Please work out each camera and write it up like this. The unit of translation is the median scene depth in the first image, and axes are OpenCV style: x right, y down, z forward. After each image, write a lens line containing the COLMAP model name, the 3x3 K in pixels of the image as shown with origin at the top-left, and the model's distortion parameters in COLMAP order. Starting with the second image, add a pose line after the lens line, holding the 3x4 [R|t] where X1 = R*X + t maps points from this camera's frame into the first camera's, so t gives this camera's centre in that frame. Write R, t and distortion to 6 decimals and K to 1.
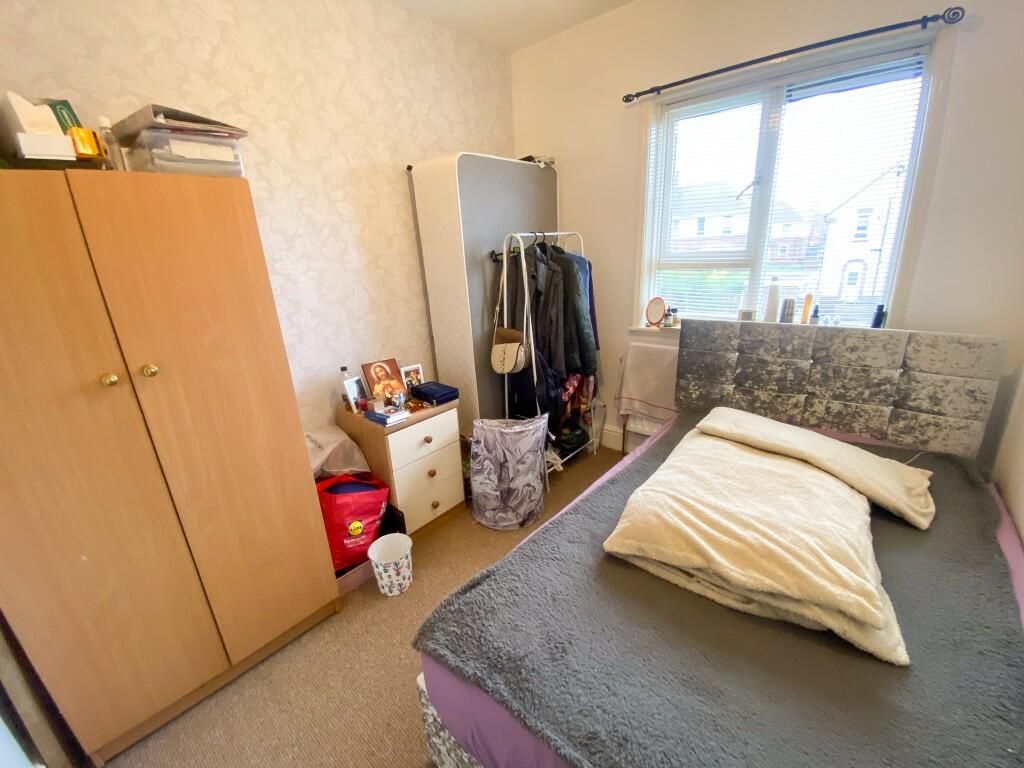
lens RADIAL K [[412.5, 0, 512.0], [0, 412.5, 384.0], [0, 0, 1]] dist [0.032667, -0.027678]
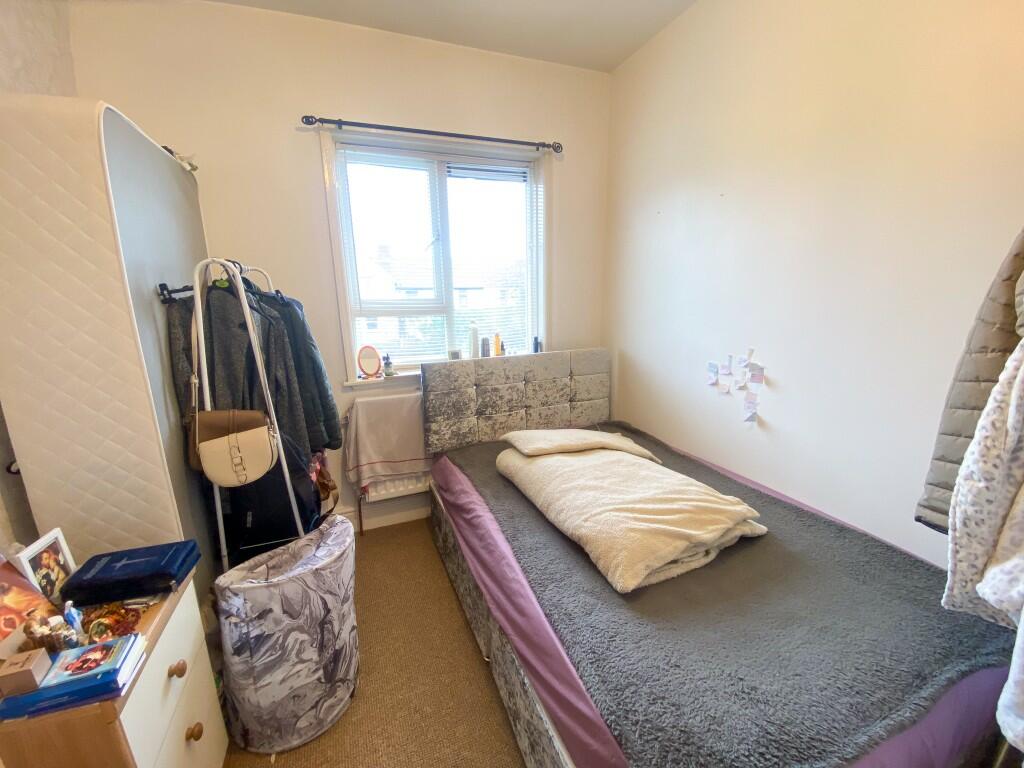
lens RADIAL K [[409.7, 0, 511.5], [0, 409.7, 385.2], [0, 0, 1]] dist [0.032108, -0.032602]
pose [[0.464731, -0.154213, 0.871919, -0.368989], [0.266684, 0.963370, 0.028246, -0.084290], [-0.844337, 0.219401, 0.488834, 0.384230]]
